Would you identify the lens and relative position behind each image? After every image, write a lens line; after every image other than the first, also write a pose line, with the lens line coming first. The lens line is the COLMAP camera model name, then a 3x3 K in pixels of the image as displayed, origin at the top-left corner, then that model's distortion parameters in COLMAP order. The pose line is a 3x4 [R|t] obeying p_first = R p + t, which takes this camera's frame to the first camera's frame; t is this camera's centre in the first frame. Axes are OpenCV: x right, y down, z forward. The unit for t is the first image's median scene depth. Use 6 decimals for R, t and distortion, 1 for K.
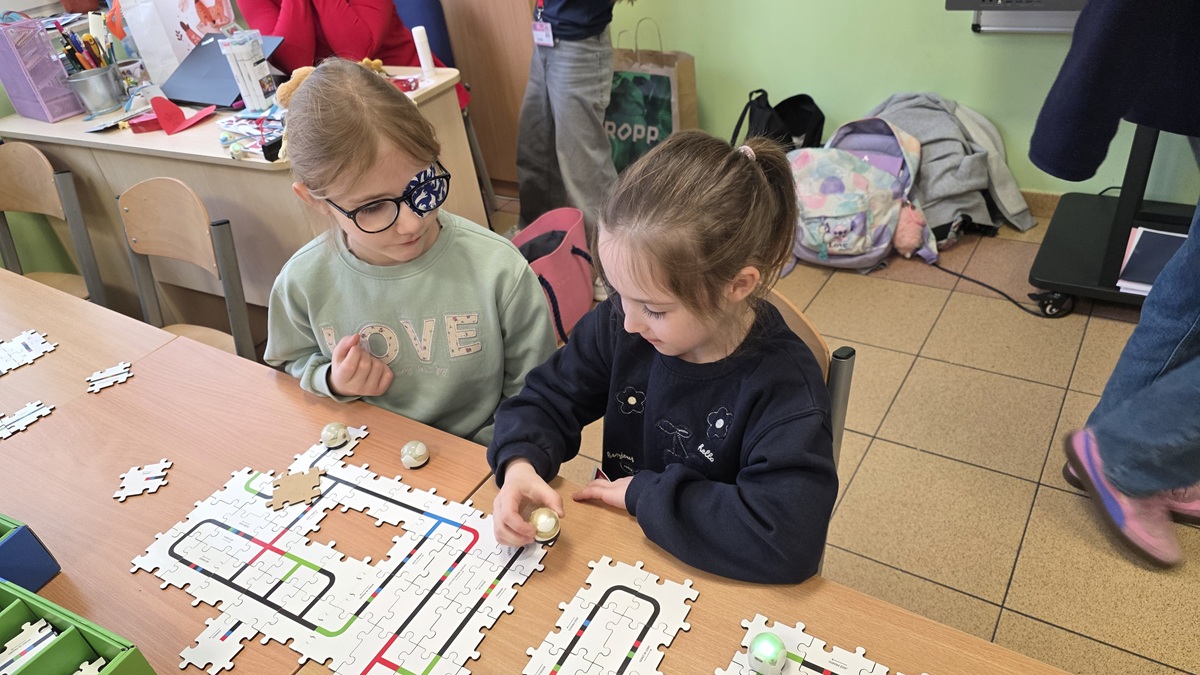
lens RADIAL K [[795.7, 0, 613.8], [0, 795.7, 340.1], [0, 0, 1]] dist [0.089070, -0.100490]
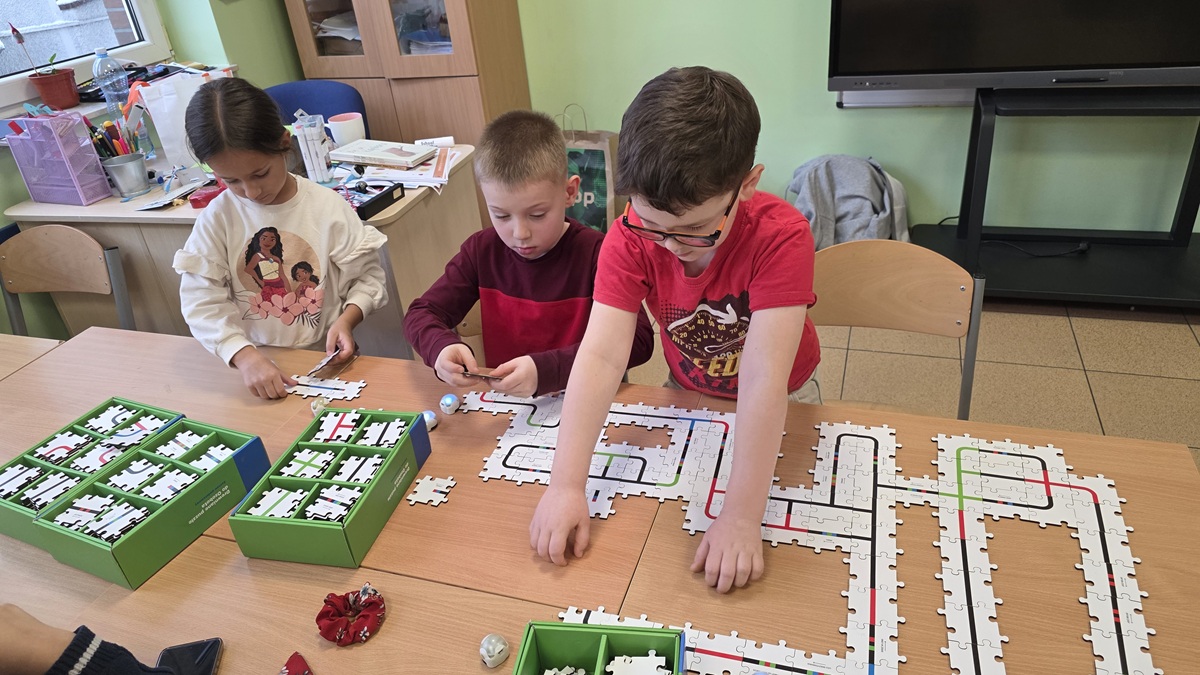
lens RADIAL K [[806.8, 0, 603.0], [0, 806.8, 337.6], [0, 0, 1]] dist [0.069511, -0.074241]
pose [[0.969446, -0.087233, 0.229269, -0.249541], [0.112760, 0.988507, -0.100688, 0.073814], [-0.217851, 0.123464, 0.968141, -0.140799]]
